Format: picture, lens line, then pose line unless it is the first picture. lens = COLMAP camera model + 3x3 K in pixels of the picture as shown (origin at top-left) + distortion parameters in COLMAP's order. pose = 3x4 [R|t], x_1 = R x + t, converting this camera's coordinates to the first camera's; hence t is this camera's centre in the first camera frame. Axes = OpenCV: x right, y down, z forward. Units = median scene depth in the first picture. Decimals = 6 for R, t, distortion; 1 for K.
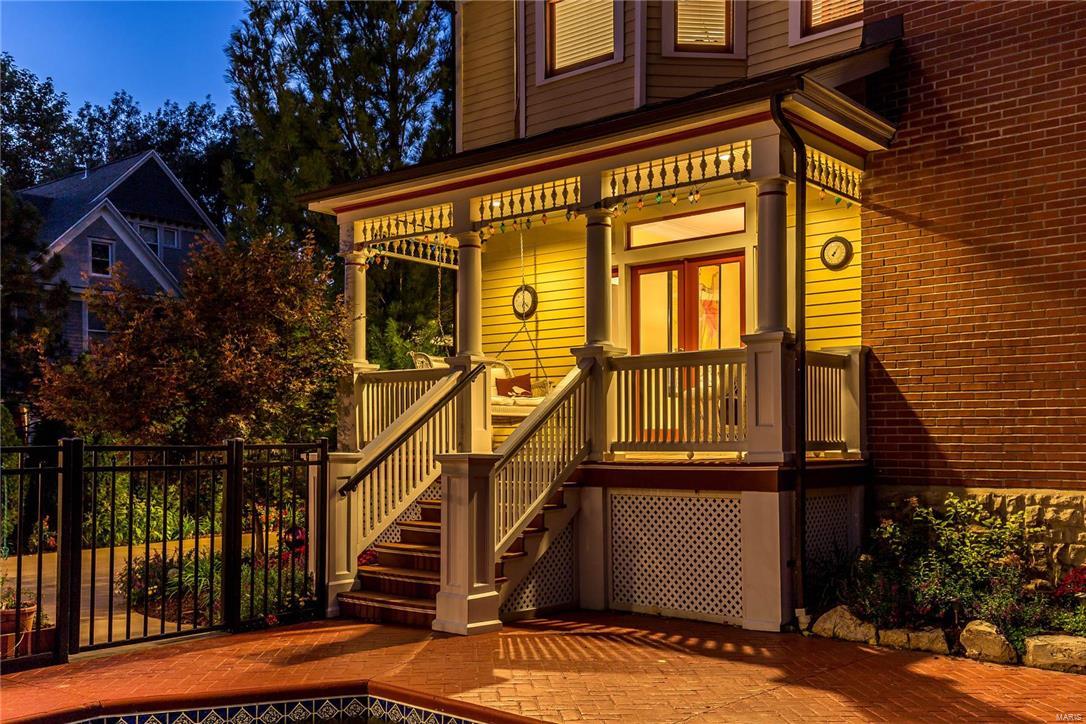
lens RADIAL K [[1042.1, 0, 541.4], [0, 1042.1, 426.7], [0, 0, 1]] dist [0.095363, 0.003711]
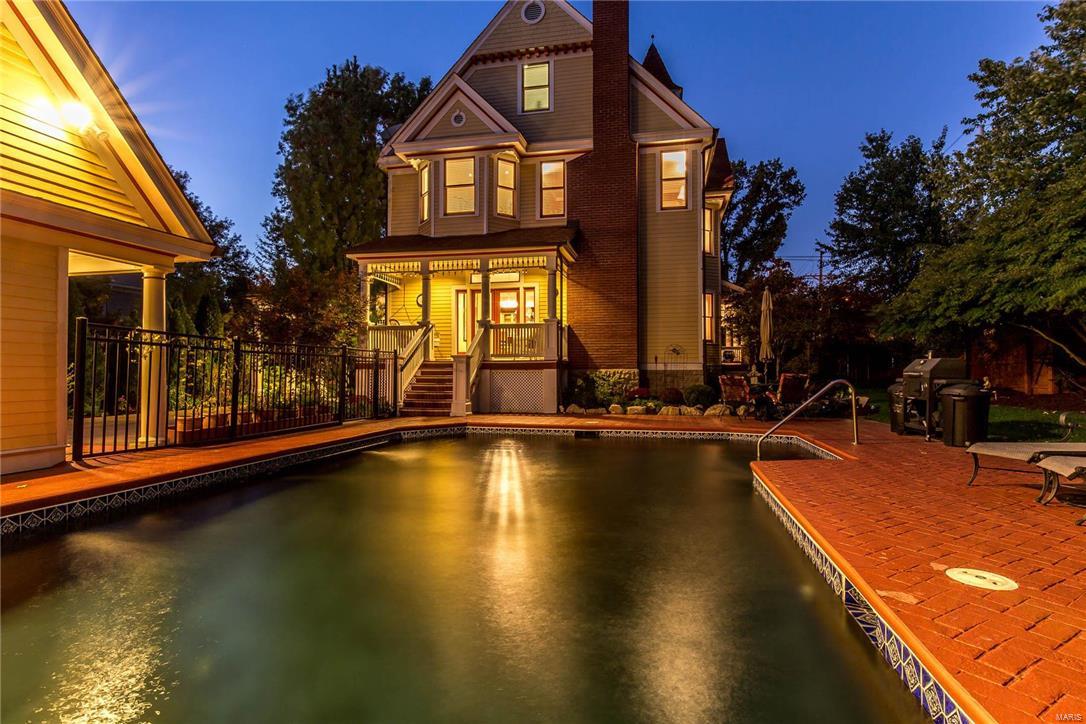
lens RADIAL K [[554.7, 0, 543.0], [0, 554.7, 362.0], [0, 0, 1]] dist [-0.011937, -0.000161]
pose [[0.891757, 0.013886, 0.452302, -0.466880], [-0.010269, 0.999893, -0.010452, 0.048974], [-0.452399, 0.004676, 0.891804, -0.390974]]
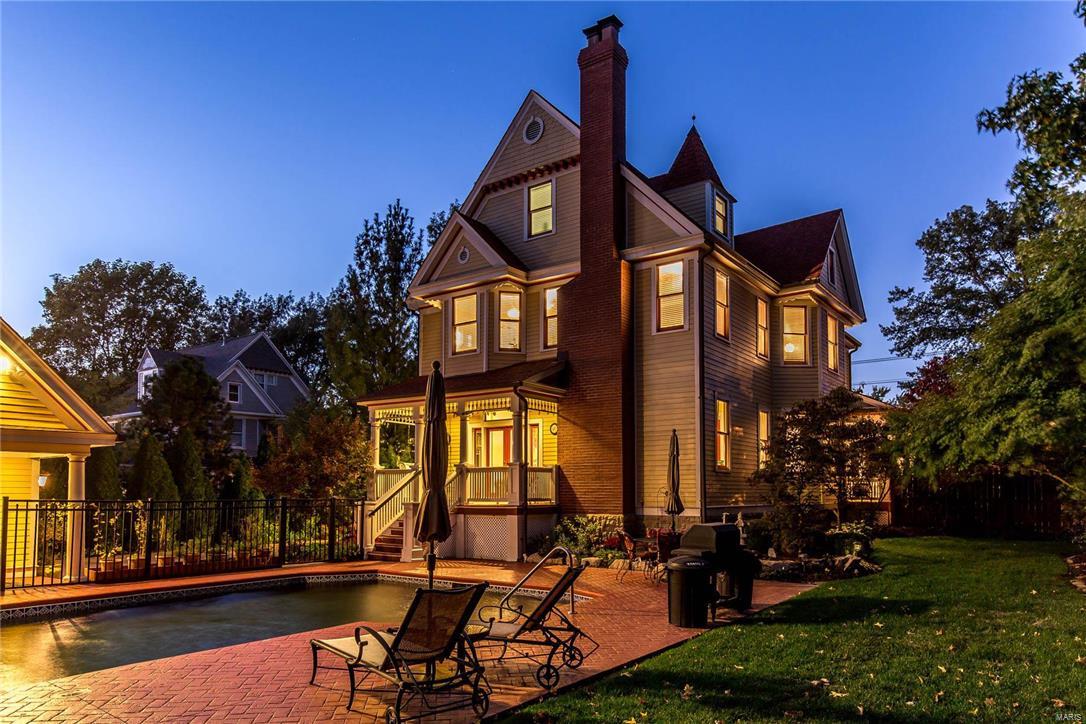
lens RADIAL K [[687.0, 0, 547.9], [0, 687.0, 466.4], [0, 0, 1]] dist [0.001957, 0.001068]
pose [[0.997397, 0.007088, 0.071760, 0.141569], [-0.005215, 0.999642, -0.026252, -0.021852], [-0.071920, 0.025809, 0.997076, -0.808896]]
